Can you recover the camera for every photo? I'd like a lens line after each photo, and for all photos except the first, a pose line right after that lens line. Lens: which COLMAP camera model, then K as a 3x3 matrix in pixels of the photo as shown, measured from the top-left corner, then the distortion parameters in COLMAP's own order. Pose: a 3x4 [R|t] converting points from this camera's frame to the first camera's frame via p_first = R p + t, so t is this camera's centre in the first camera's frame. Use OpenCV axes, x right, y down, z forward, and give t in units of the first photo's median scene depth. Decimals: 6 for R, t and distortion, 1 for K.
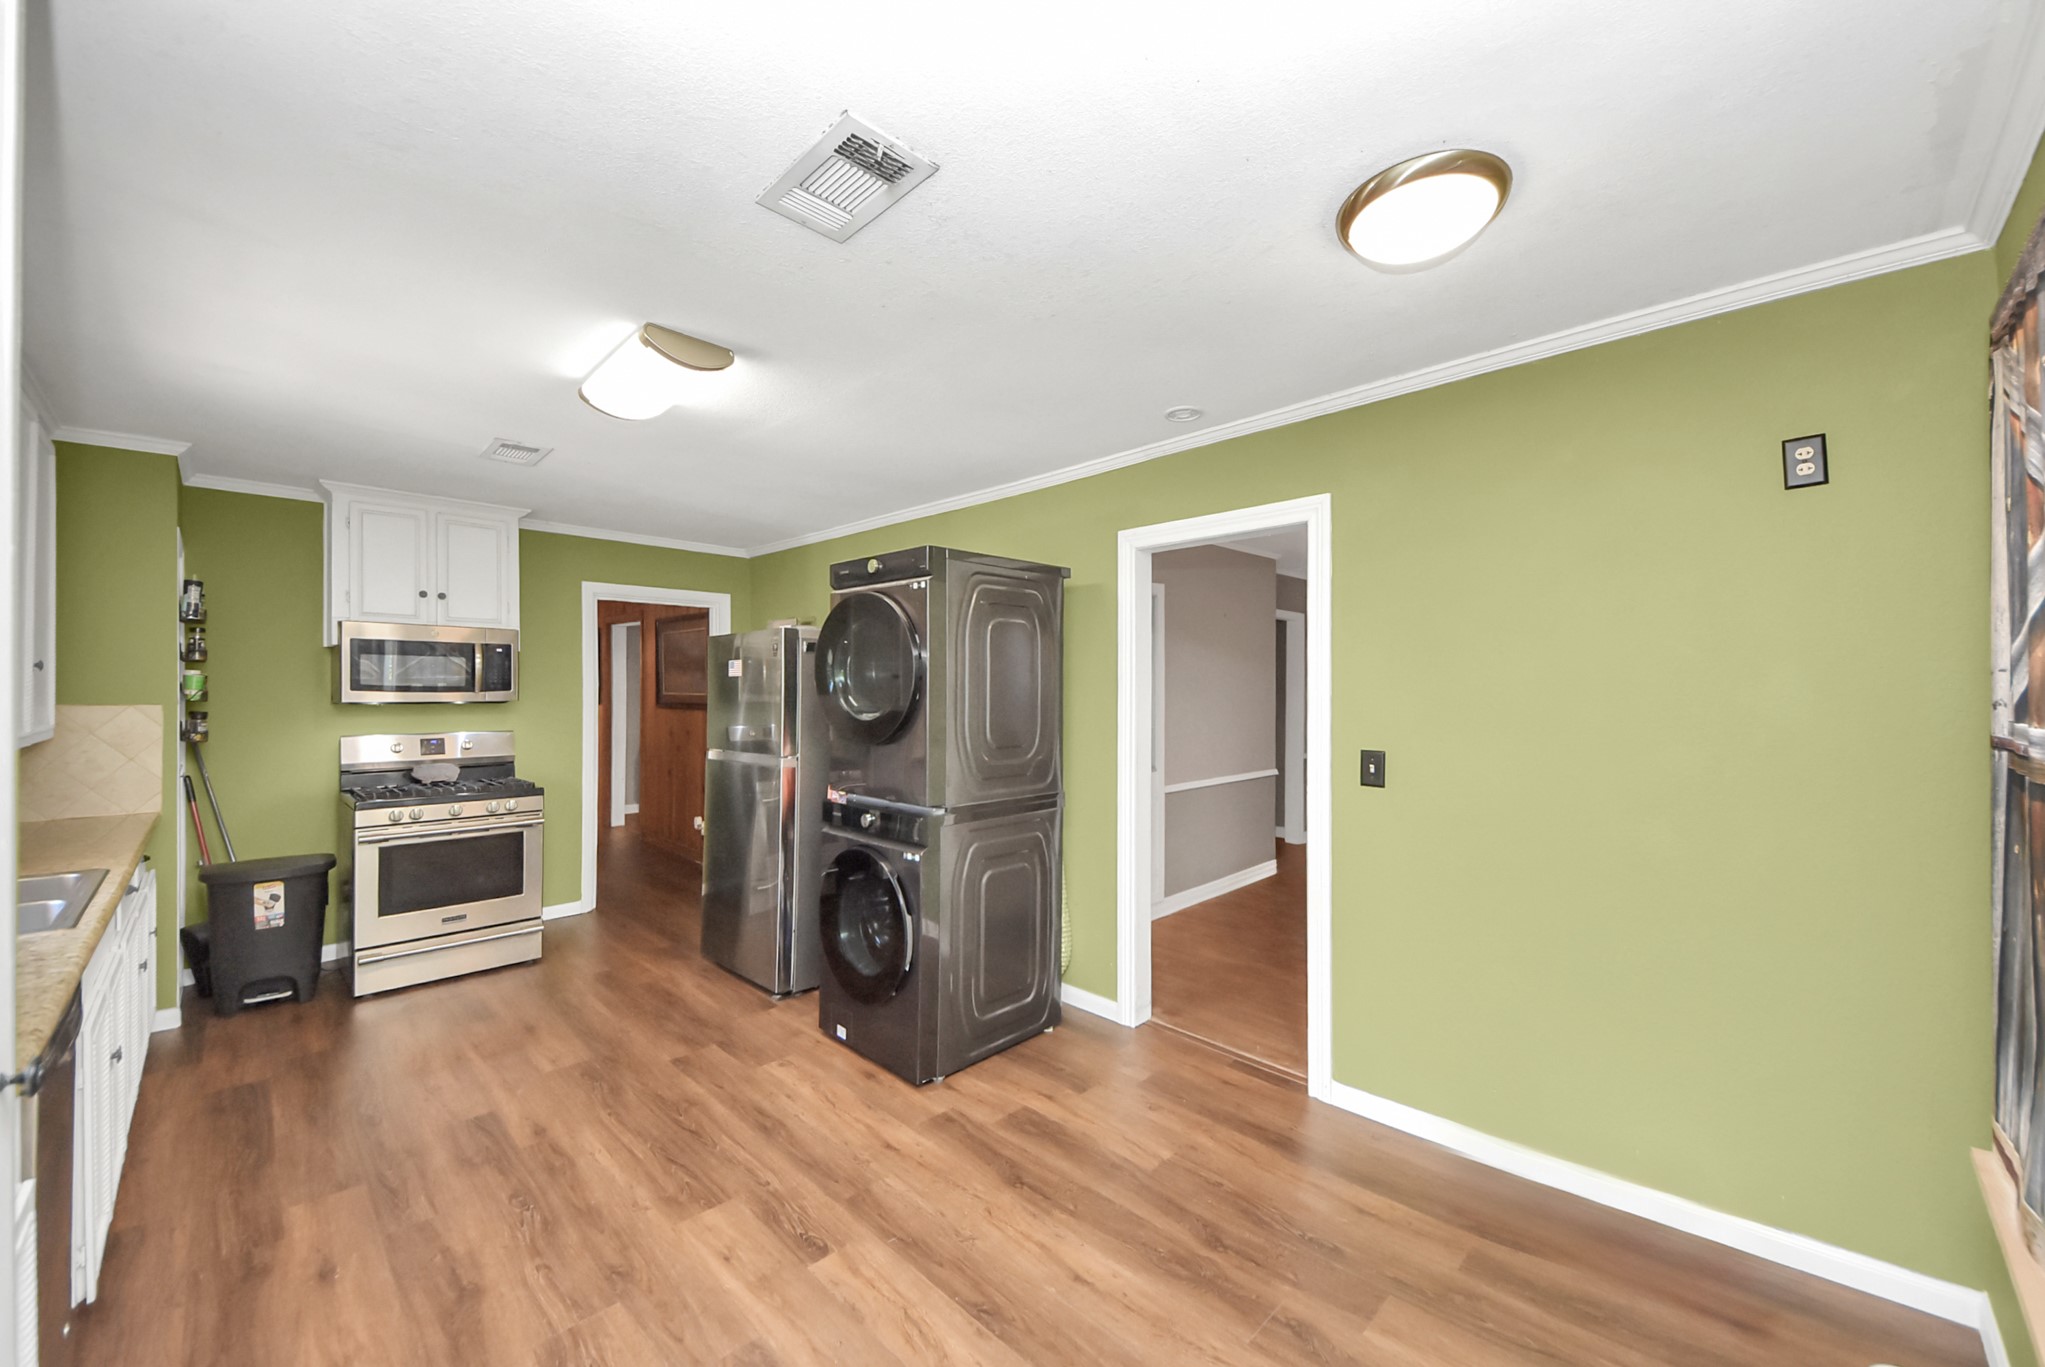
lens RADIAL K [[771.5, 0, 1041.2], [0, 771.5, 683.4], [0, 0, 1]] dist [0.025259, -0.021687]
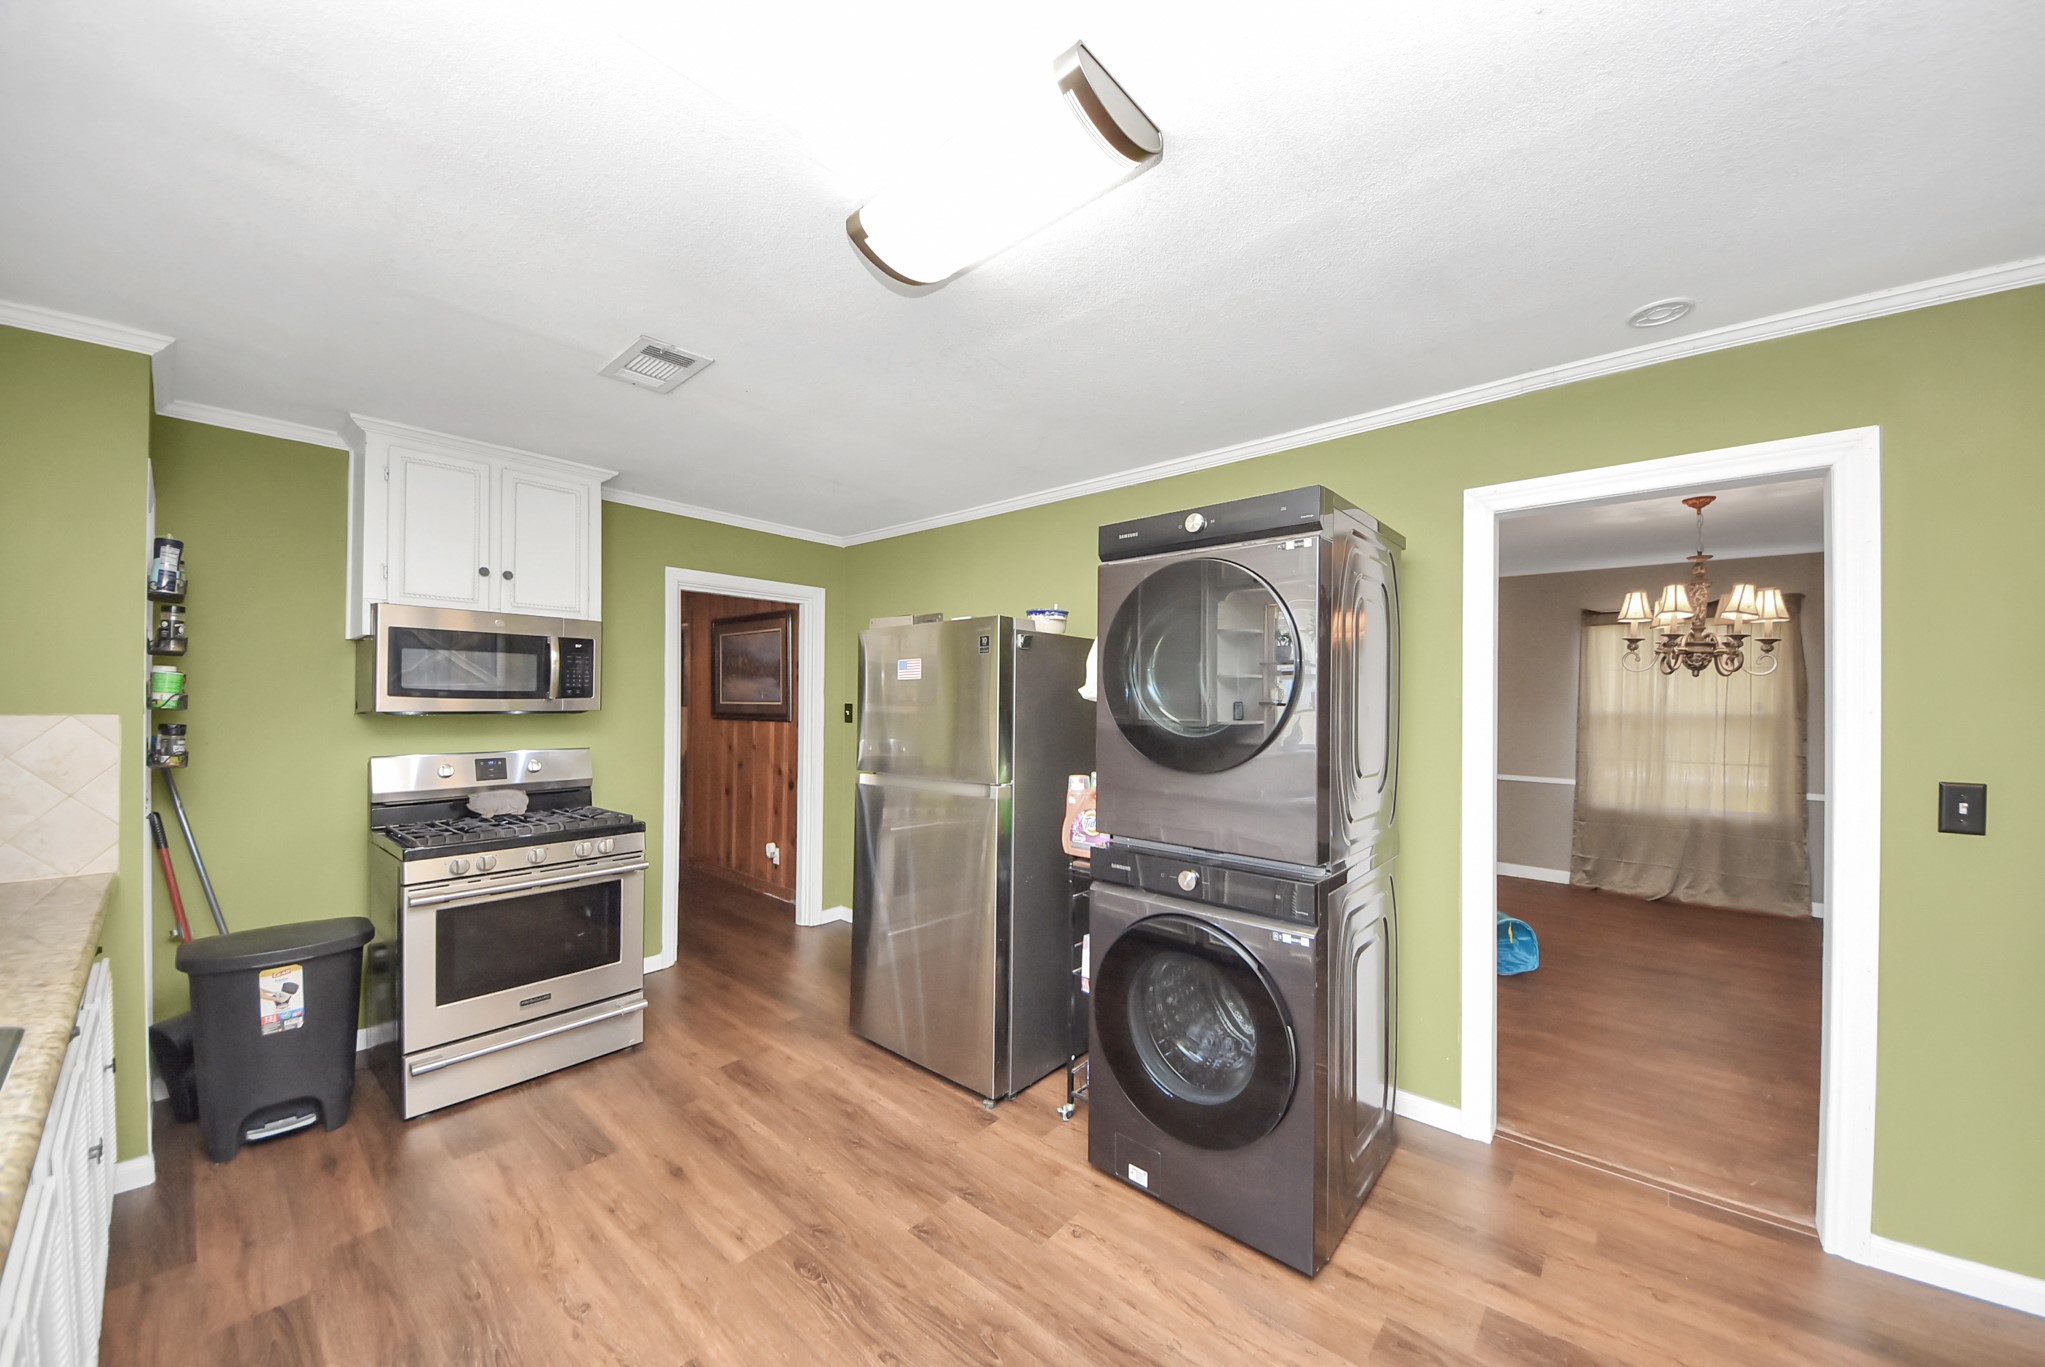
lens RADIAL K [[719.8, 0, 1033.8], [0, 719.8, 698.4], [0, 0, 1]] dist [0.022855, -0.017459]
pose [[0.998272, 0.004693, 0.058571, -0.349683], [-0.004778, 0.999988, 0.001308, 0.008611], [-0.058564, -0.001585, 0.998282, 0.300681]]
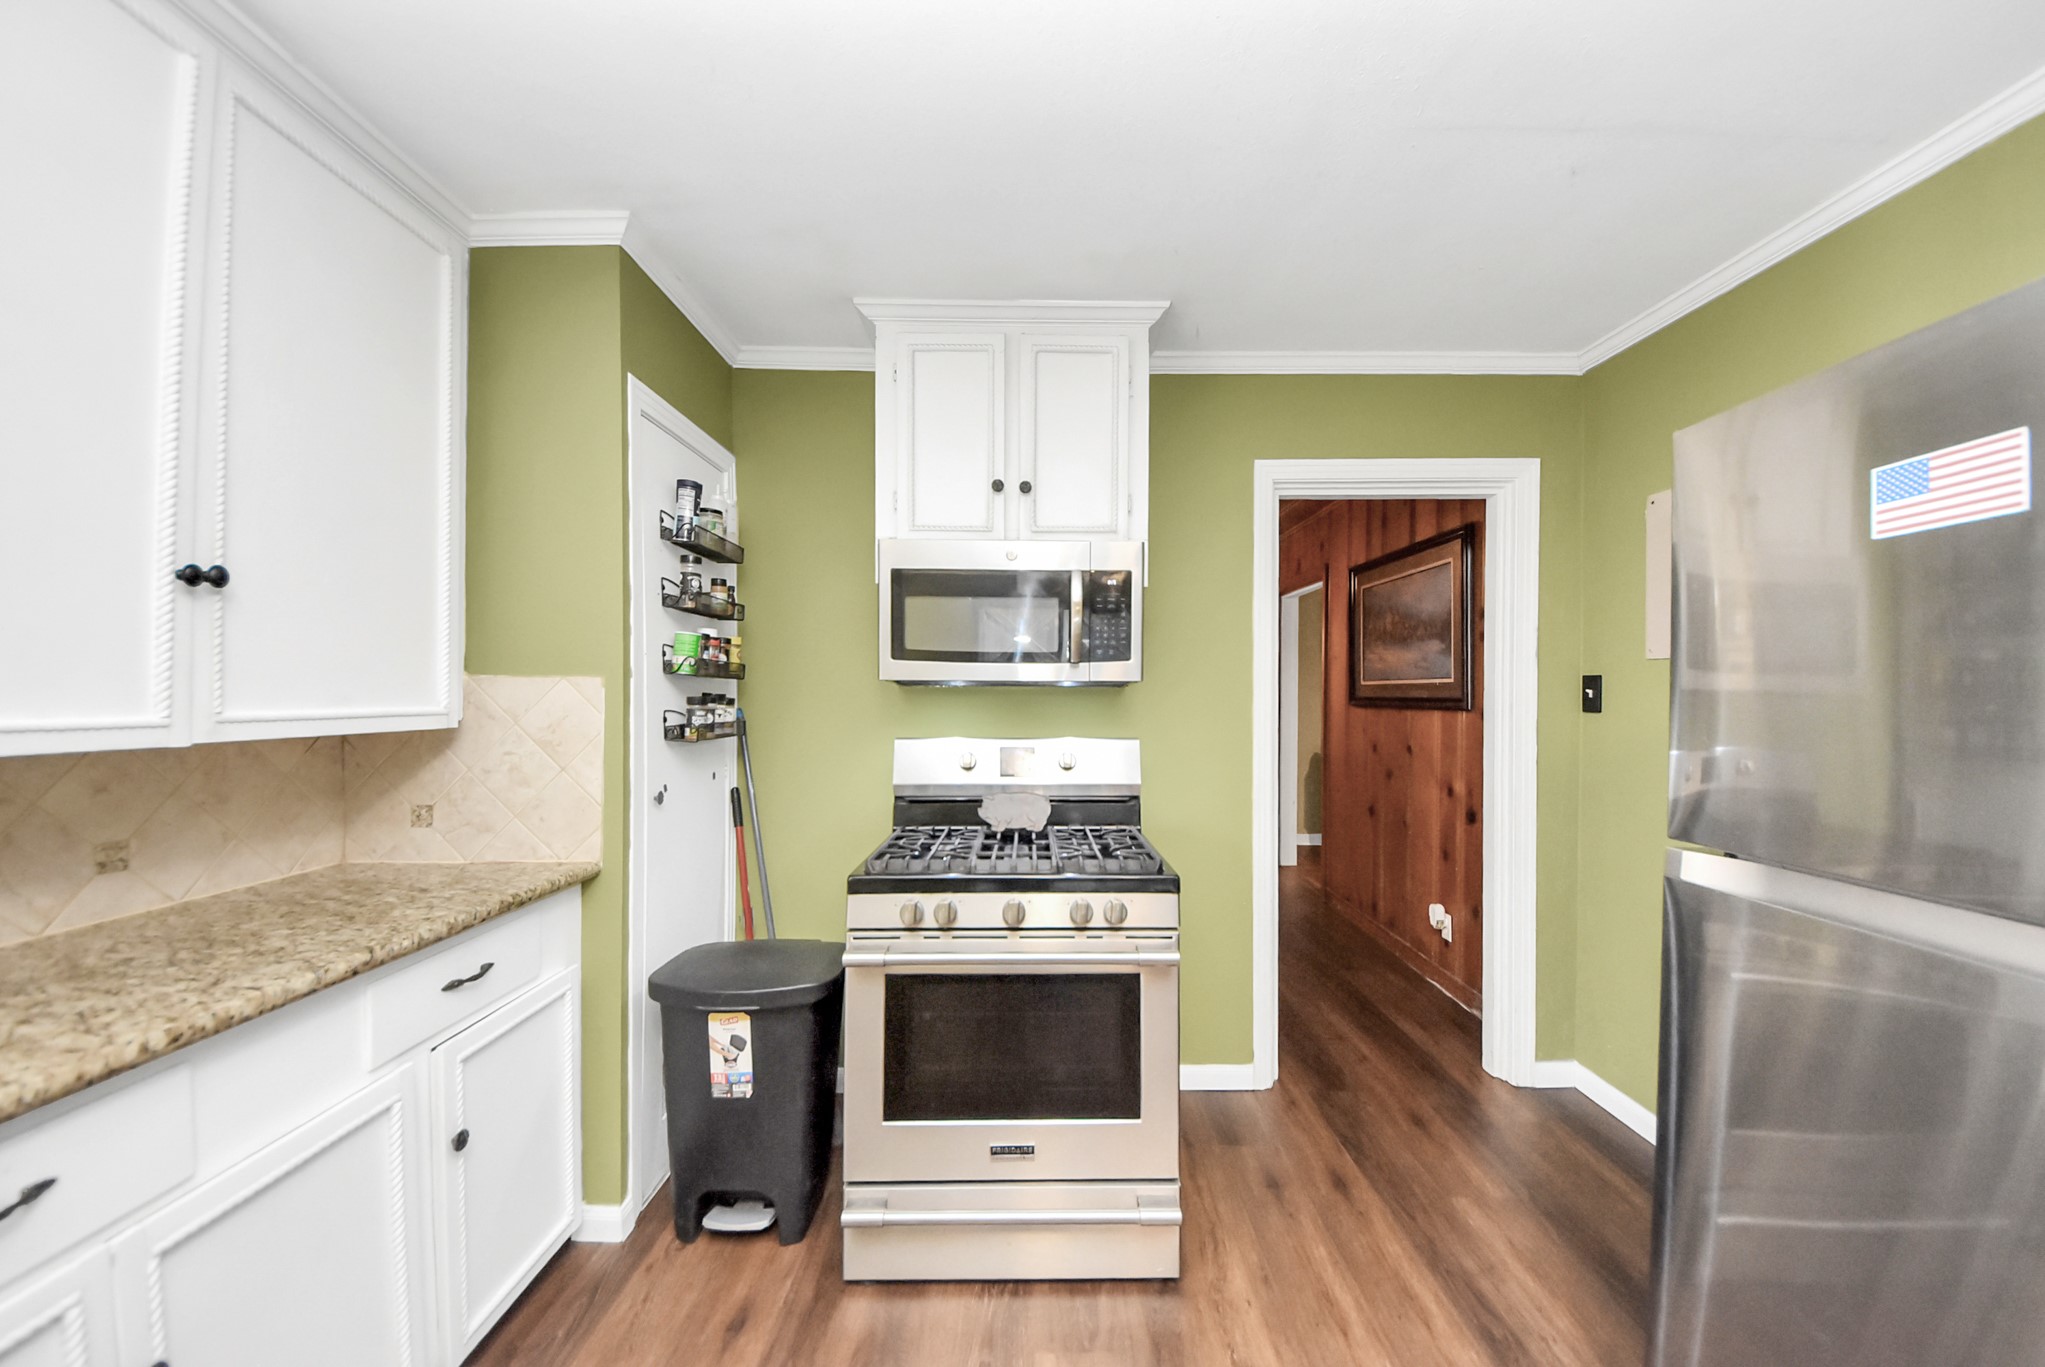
lens RADIAL K [[739.5, 0, 1048.8], [0, 739.5, 695.1], [0, 0, 1]] dist [0.025713, -0.019691]
pose [[0.706152, 0.003367, -0.708053, -0.475951], [0.000799, 0.999984, 0.005551, 0.036533], [0.708060, -0.004486, 0.706138, 0.781489]]
